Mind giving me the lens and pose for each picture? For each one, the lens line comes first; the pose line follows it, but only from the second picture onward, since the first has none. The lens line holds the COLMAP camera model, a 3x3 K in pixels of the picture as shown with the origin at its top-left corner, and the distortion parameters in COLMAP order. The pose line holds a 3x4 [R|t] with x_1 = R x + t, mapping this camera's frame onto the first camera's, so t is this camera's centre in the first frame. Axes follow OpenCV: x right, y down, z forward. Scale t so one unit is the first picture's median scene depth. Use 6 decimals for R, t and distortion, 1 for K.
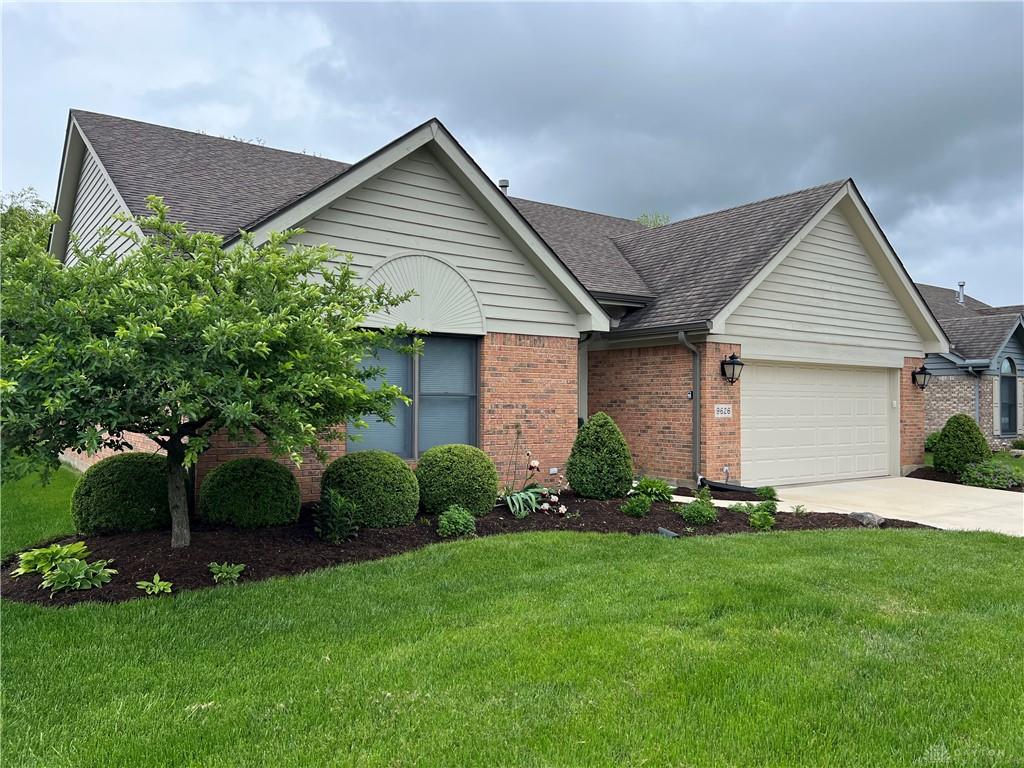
lens RADIAL K [[769.1, 0, 518.1], [0, 769.1, 386.3], [0, 0, 1]] dist [0.146708, -0.304934]
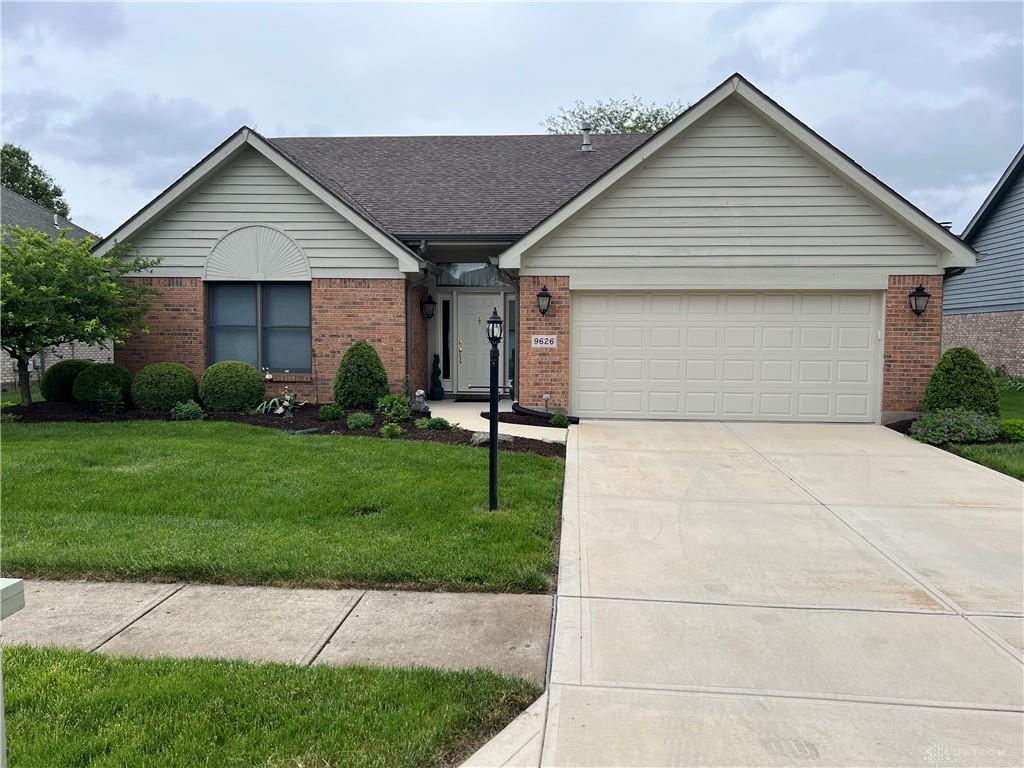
lens RADIAL K [[769.1, 0, 518.1], [0, 769.1, 386.3], [0, 0, 1]] dist [0.146708, -0.304934]
pose [[0.758142, 0.038020, -0.650980, 0.925957], [0.010094, 0.997495, 0.070014, 0.019637], [0.652011, -0.059651, 0.755860, 0.188891]]
